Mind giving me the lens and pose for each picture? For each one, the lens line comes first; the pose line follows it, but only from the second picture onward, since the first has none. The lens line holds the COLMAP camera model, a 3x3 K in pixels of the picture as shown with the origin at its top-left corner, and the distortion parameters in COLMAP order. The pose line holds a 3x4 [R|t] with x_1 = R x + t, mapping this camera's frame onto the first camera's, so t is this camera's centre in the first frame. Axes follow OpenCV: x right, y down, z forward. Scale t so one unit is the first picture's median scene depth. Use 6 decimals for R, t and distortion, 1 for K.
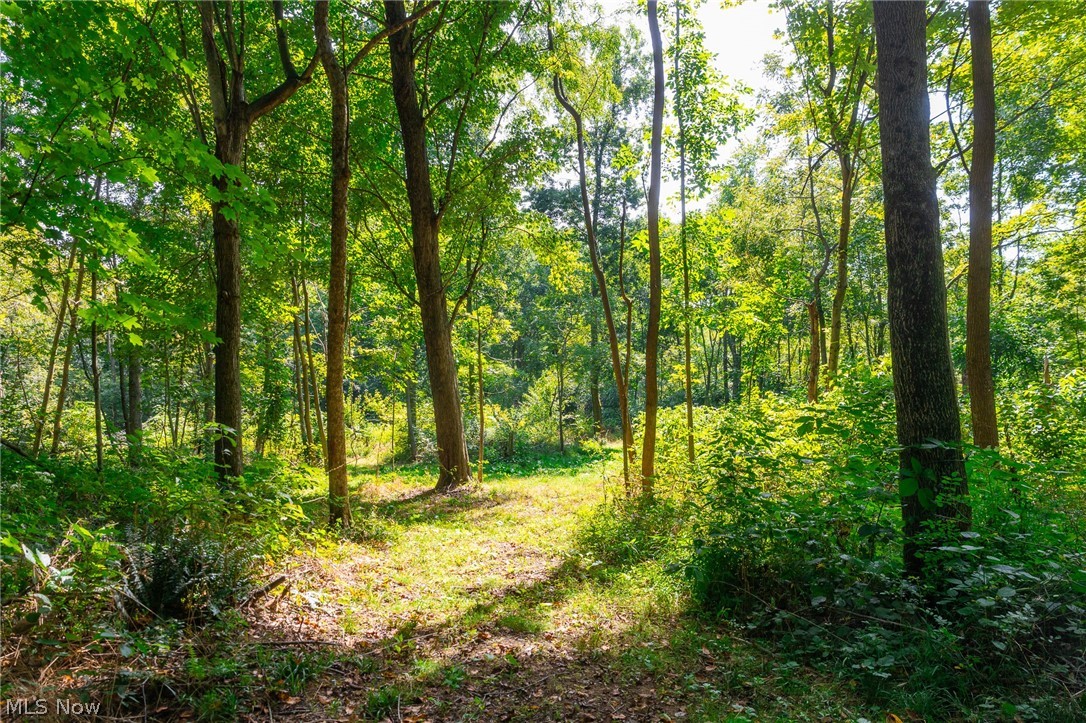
lens RADIAL K [[736.3, 0, 541.8], [0, 736.3, 361.6], [0, 0, 1]] dist [0.000157, -0.000542]
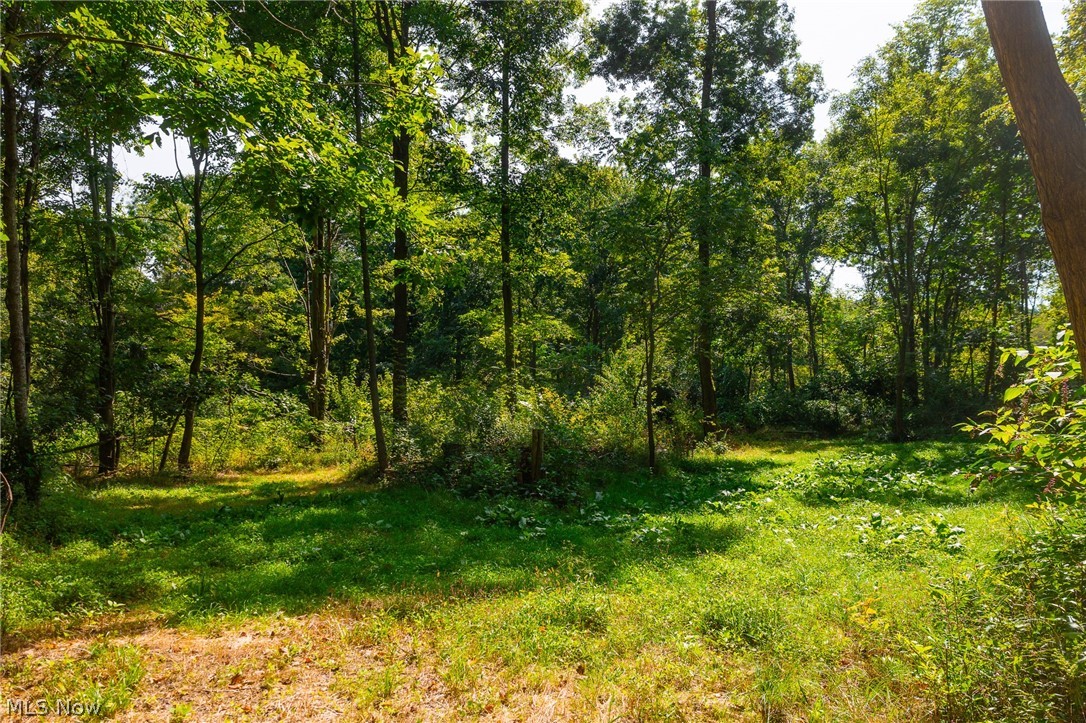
lens RADIAL K [[736.3, 0, 544.0], [0, 736.3, 363.3], [0, 0, 1]] dist [0.000157, -0.000542]
pose [[0.992962, 0.001720, -0.118418, 0.009916], [-0.001384, 0.999995, 0.002919, 0.033753], [0.118422, -0.002734, 0.992960, 0.344854]]
